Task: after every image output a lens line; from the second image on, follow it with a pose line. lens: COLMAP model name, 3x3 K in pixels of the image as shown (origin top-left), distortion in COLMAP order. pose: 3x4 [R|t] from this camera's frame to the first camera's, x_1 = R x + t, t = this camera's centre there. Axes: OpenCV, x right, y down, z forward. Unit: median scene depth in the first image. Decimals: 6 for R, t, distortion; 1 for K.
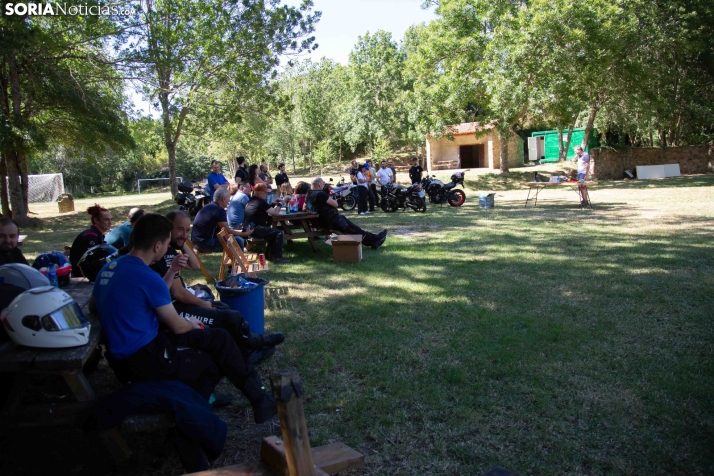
lens RADIAL K [[617.9, 0, 357.0], [0, 617.9, 238.0], [0, 0, 1]] dist [-0.009198, 0.003406]
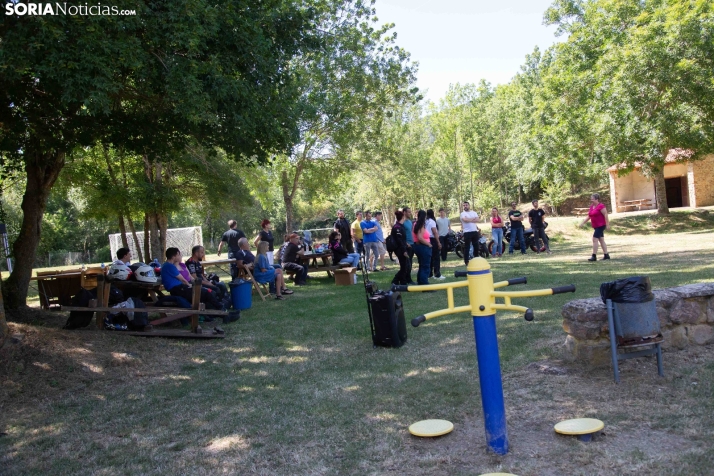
lens RADIAL K [[1390.6, 0, 374.4], [0, 1390.6, 239.5], [0, 0, 1]] dist [0.553616, 0.161126]
pose [[0.930588, -0.019077, -0.365572, 0.500005], [-0.012164, 0.996478, -0.082964, 0.082424], [0.365867, 0.081652, 0.927078, -0.820258]]
